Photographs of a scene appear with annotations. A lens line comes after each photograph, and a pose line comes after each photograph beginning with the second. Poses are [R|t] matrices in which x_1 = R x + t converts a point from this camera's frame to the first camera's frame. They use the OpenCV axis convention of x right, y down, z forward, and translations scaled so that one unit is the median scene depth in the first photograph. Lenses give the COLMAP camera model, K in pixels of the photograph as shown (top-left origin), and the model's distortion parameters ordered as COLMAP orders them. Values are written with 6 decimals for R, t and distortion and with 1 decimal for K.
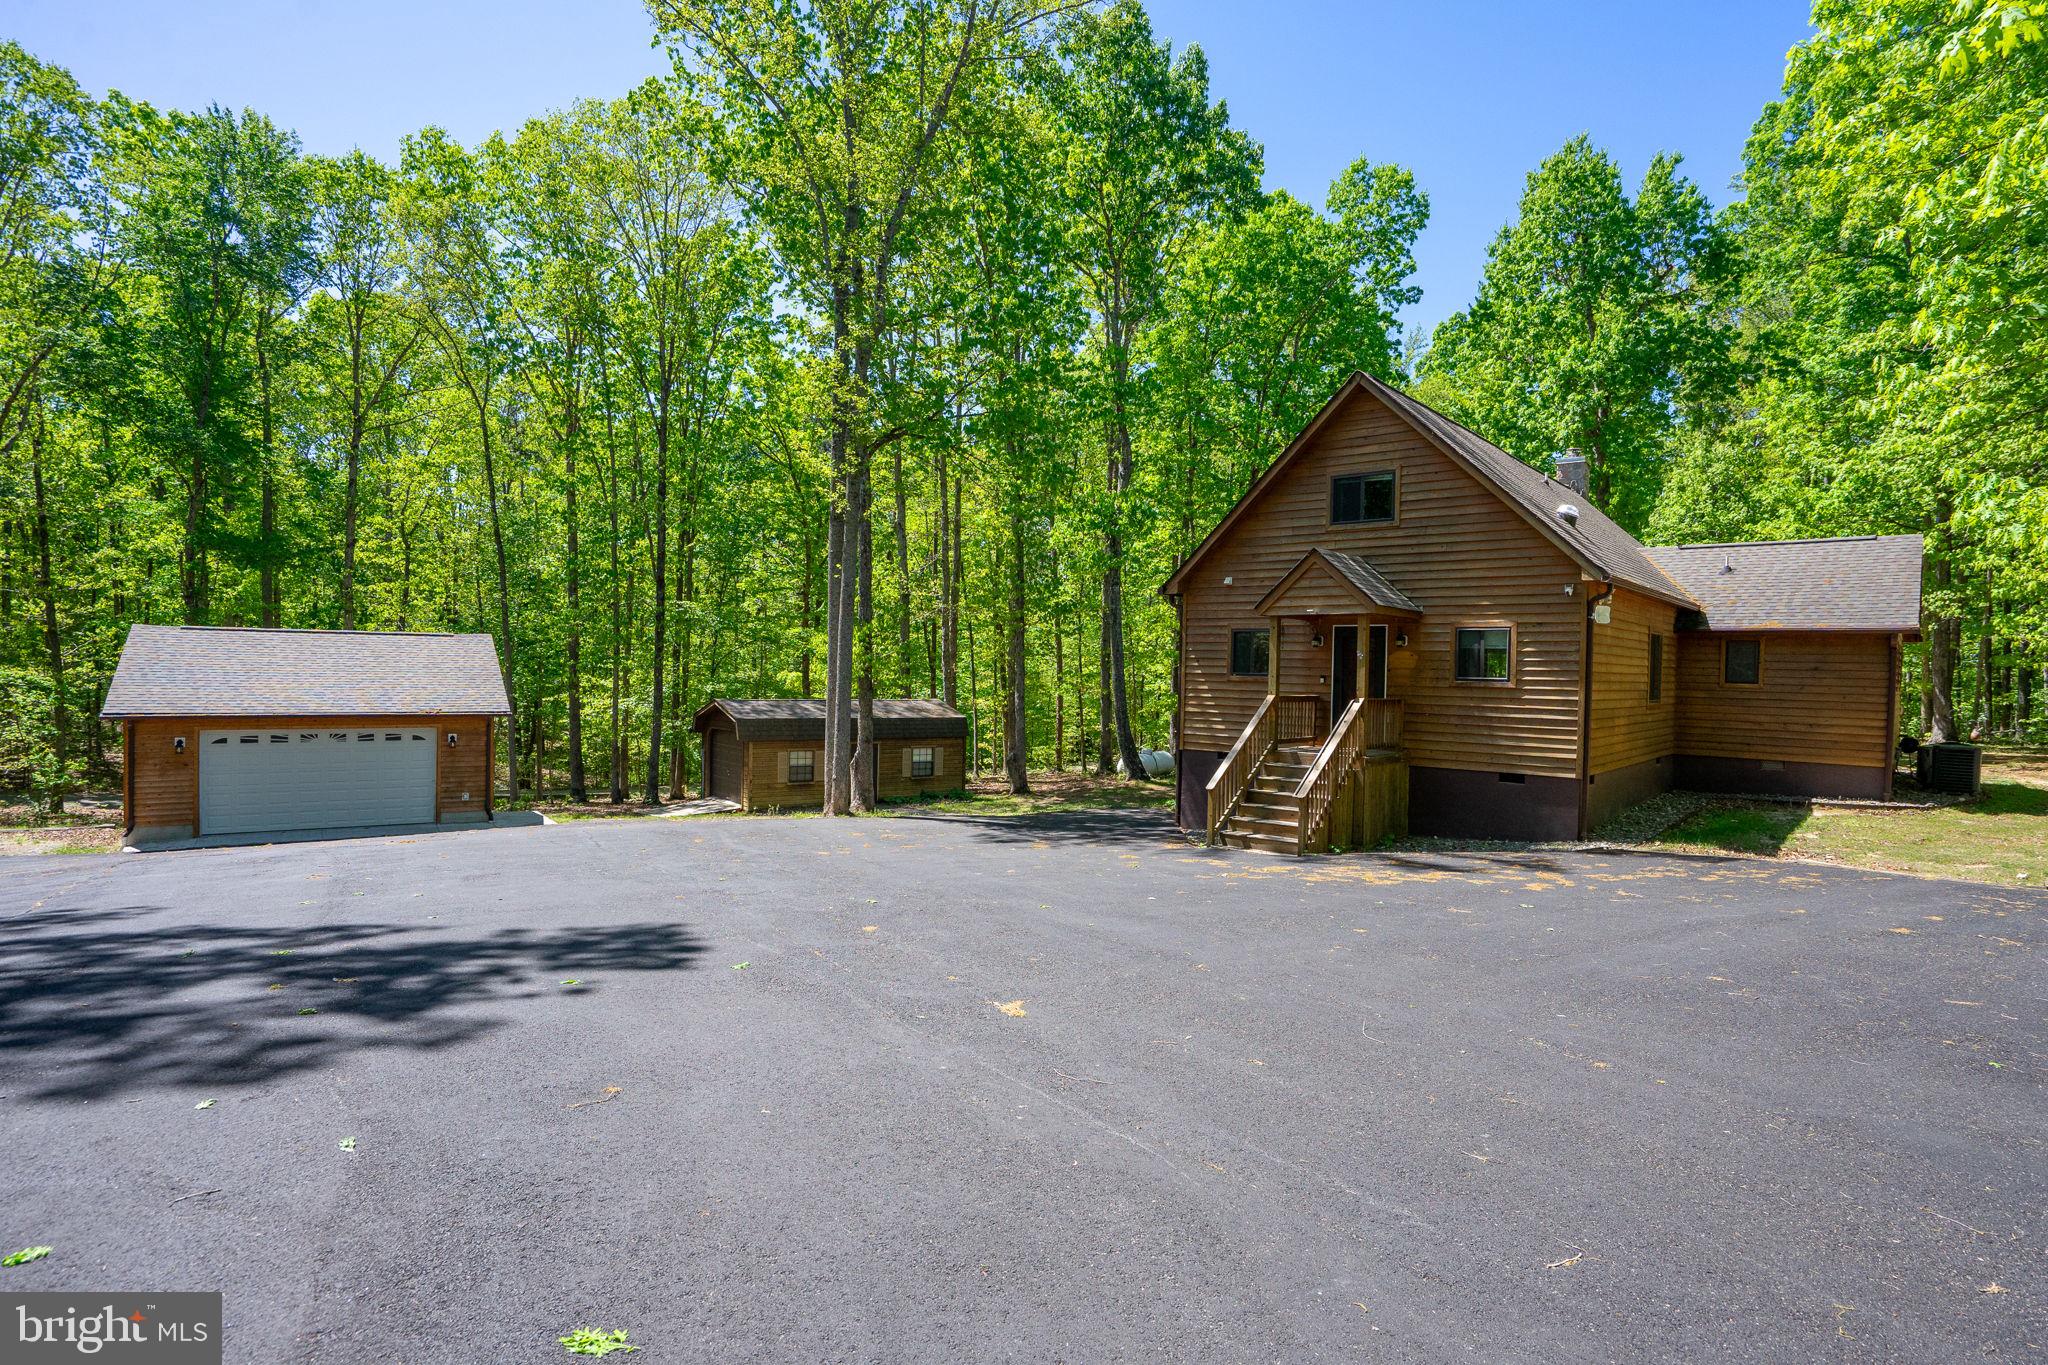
lens RADIAL K [[1067.6, 0, 1034.4], [0, 1067.6, 683.5], [0, 0, 1]] dist [-0.015797, 0.006720]
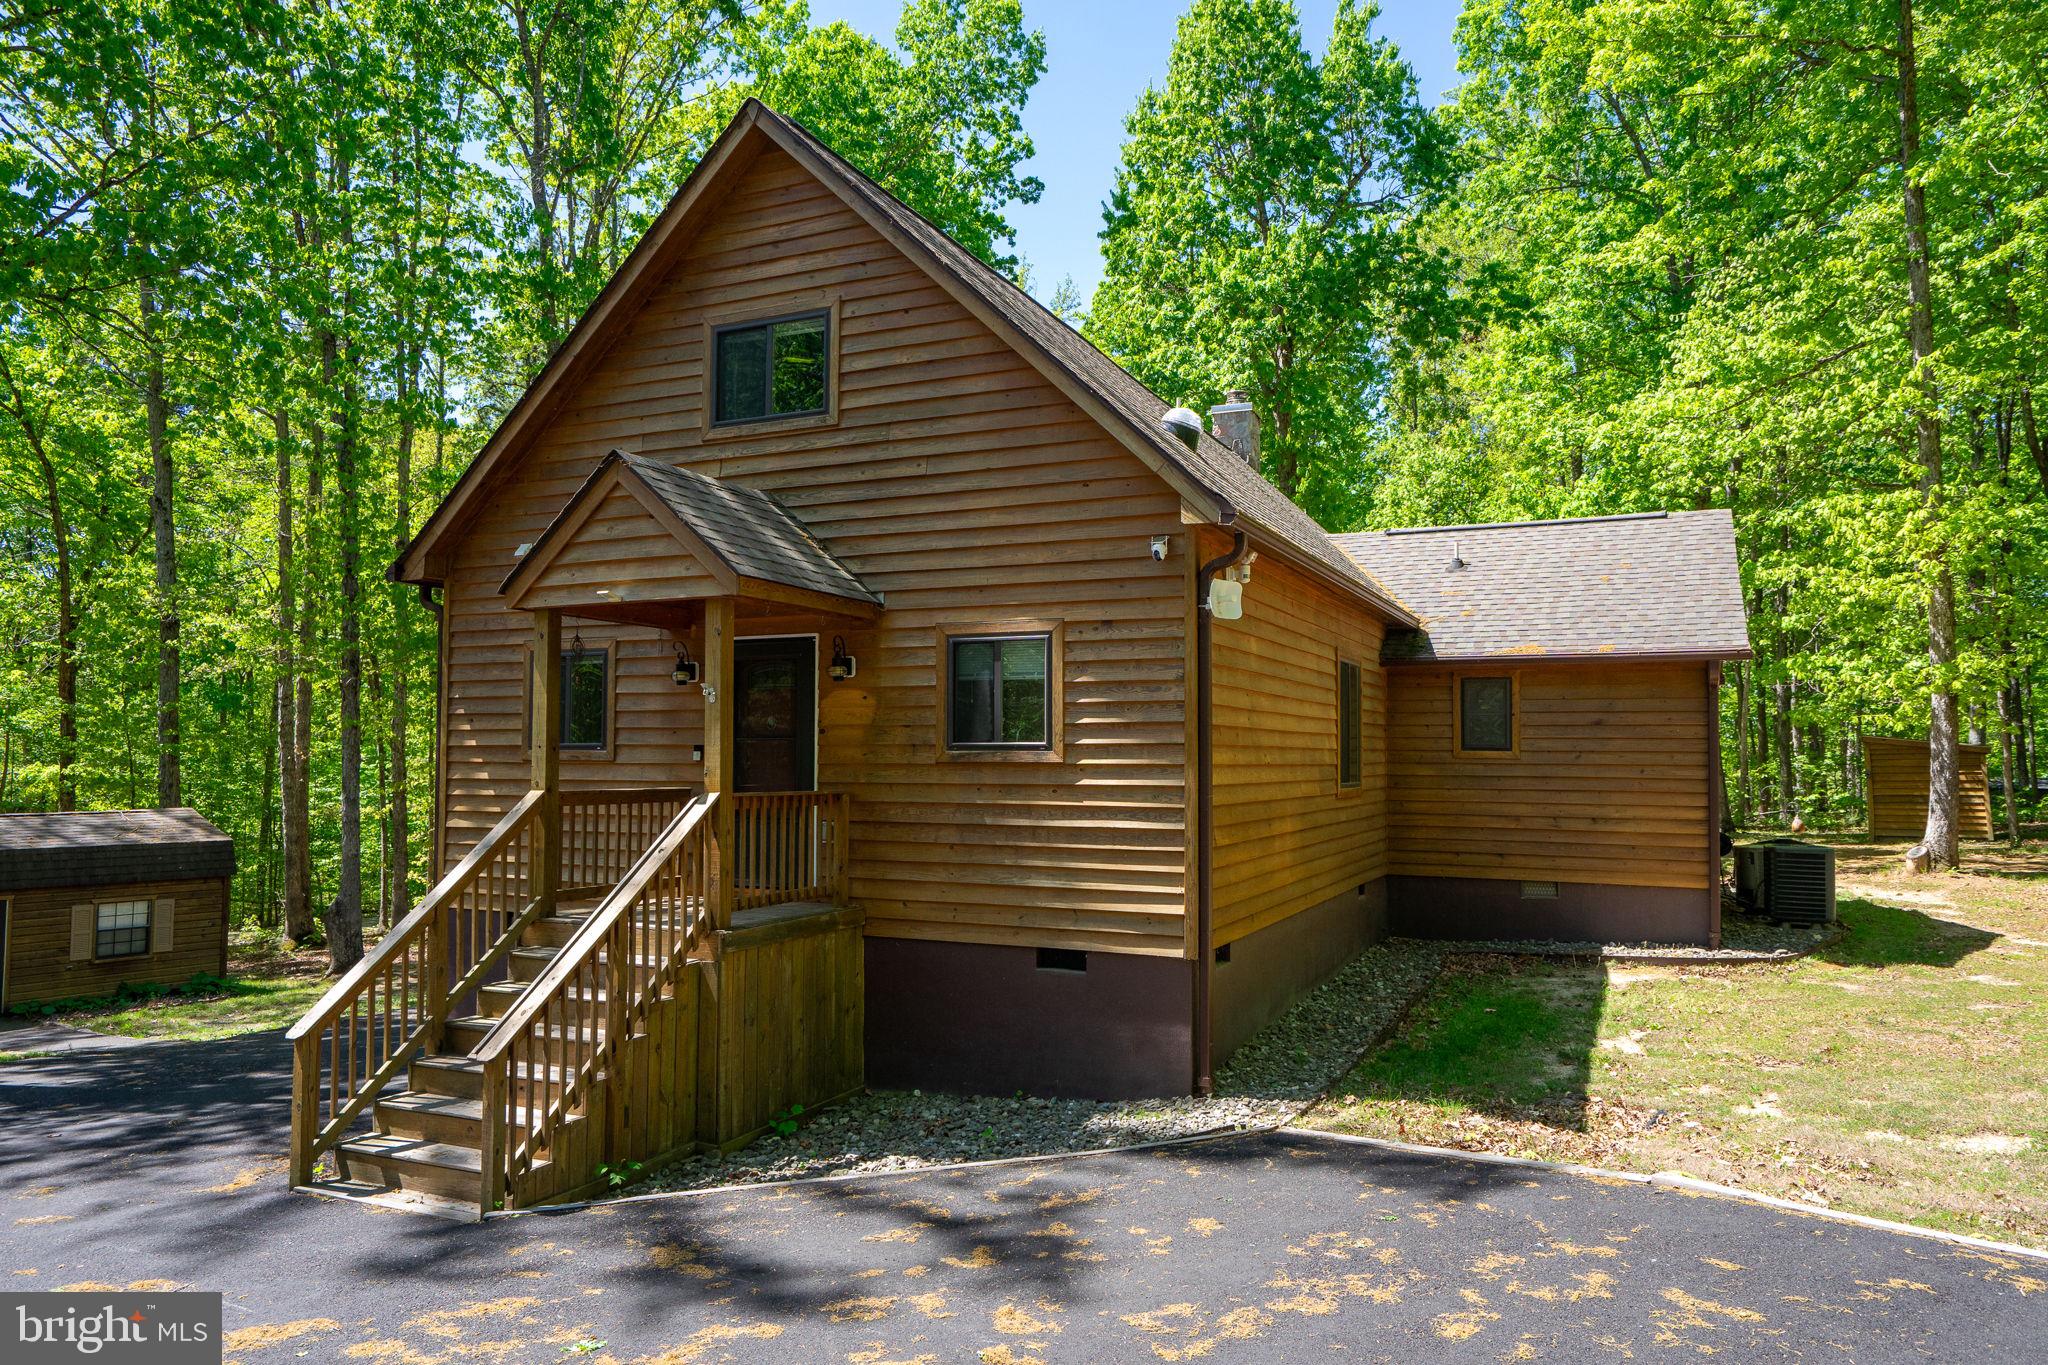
lens RADIAL K [[1364.0, 0, 1018.9], [0, 1364.0, 696.6], [0, 0, 1]] dist [-0.006097, 0.026686]
pose [[0.964033, -0.004958, 0.265736, 0.147217], [0.019669, 0.998415, -0.052727, 0.003339], [-0.265054, 0.056057, 0.962603, 0.231388]]
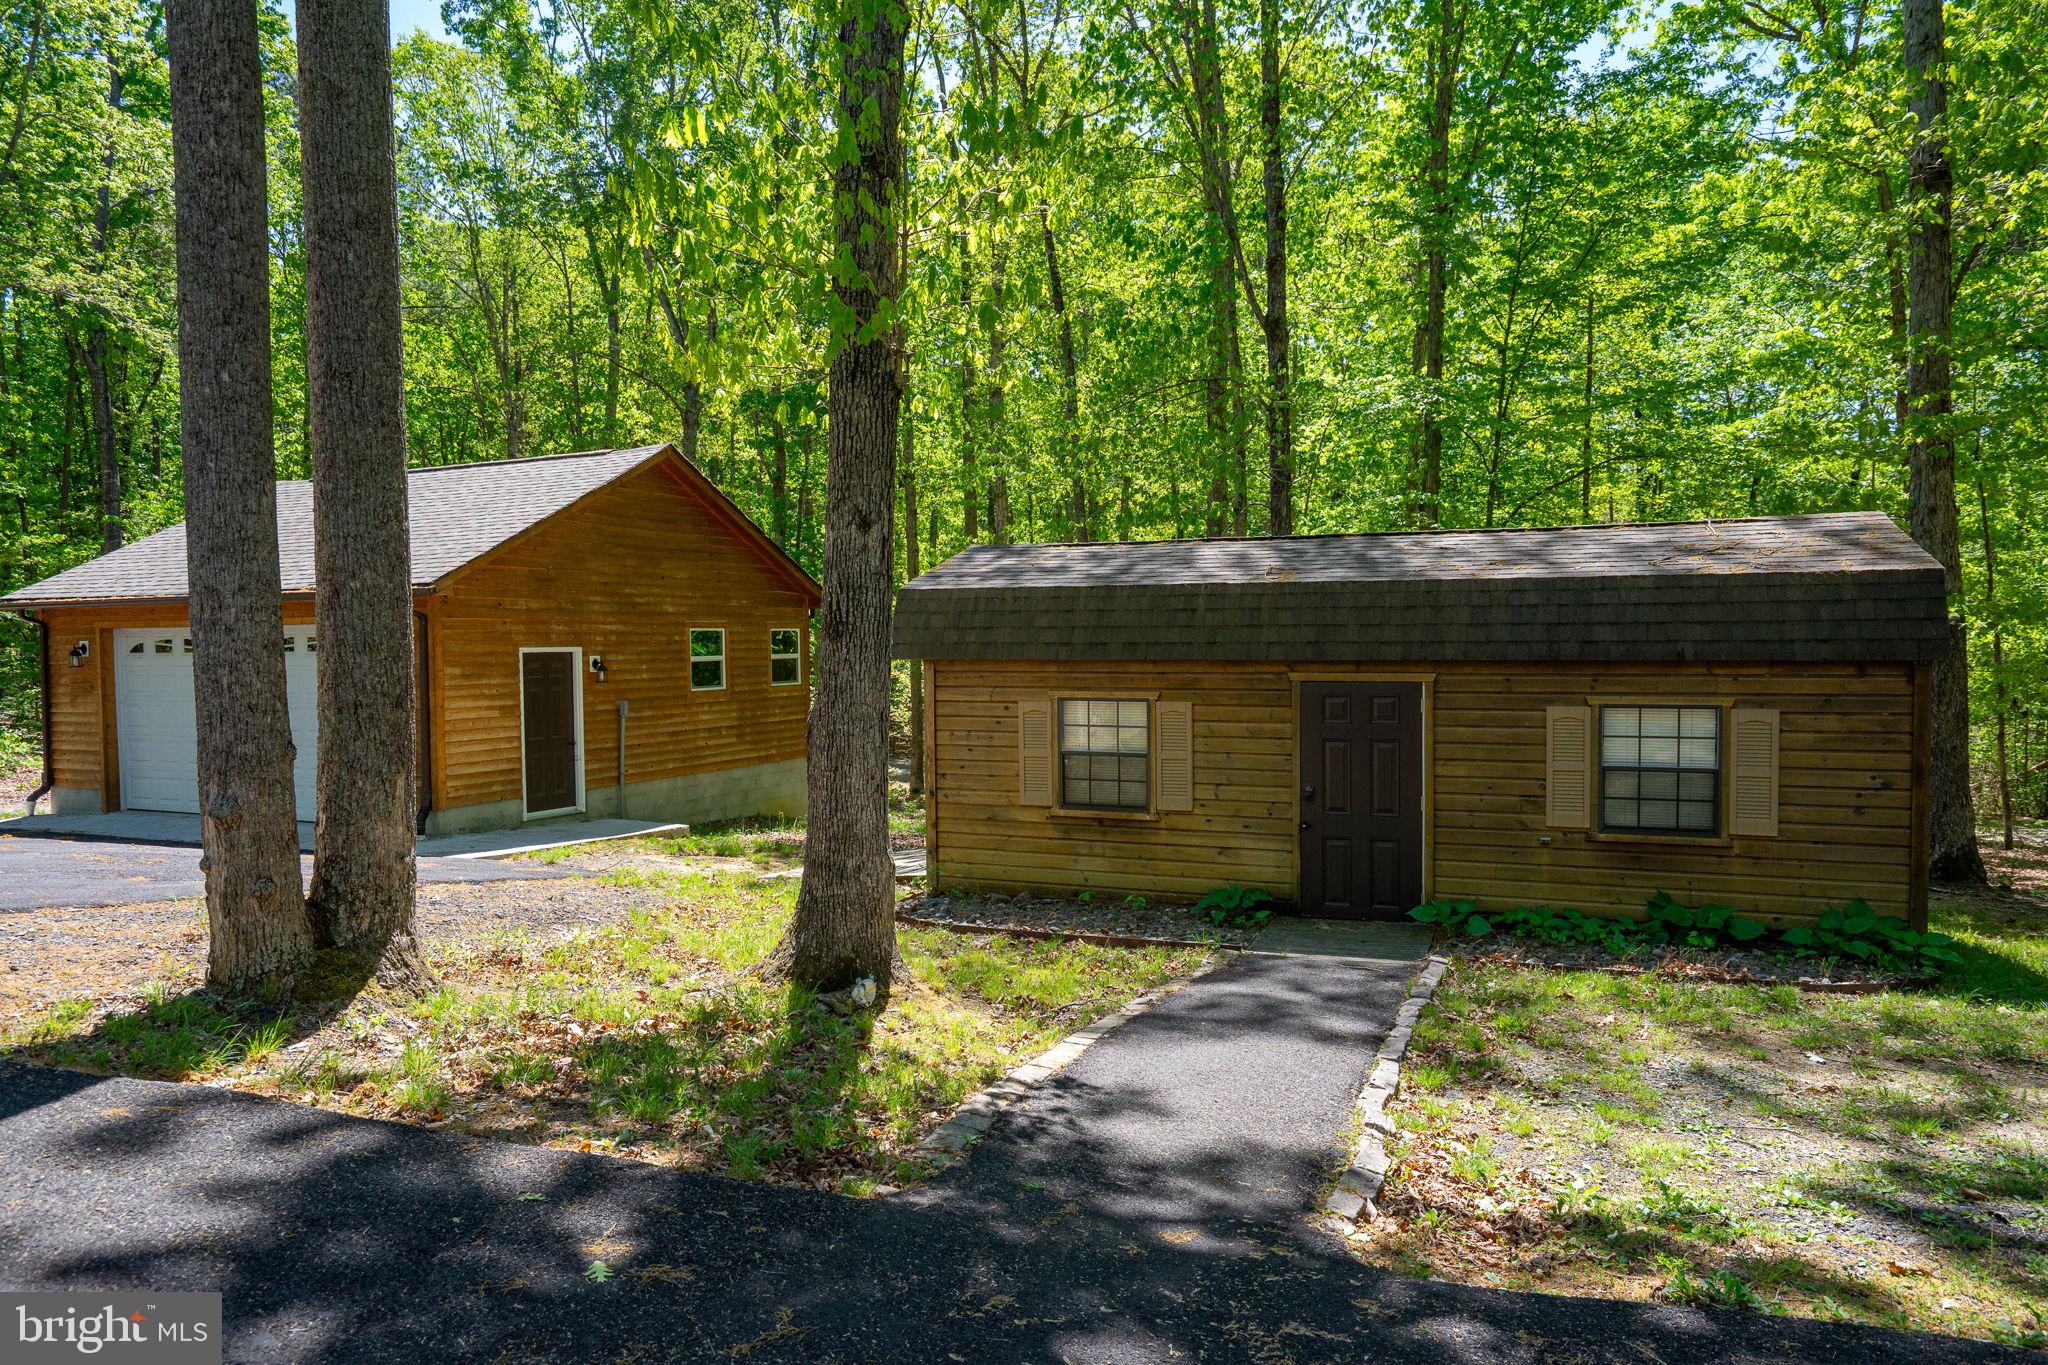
lens RADIAL K [[1364.0, 0, 1019.3], [0, 1364.0, 689.1], [0, 0, 1]] dist [-0.006097, 0.026686]
pose [[0.499614, -0.000087, -0.866248, 0.080831], [0.008194, 0.999956, 0.004625, 0.055518], [0.866209, -0.009408, 0.499593, 0.758048]]
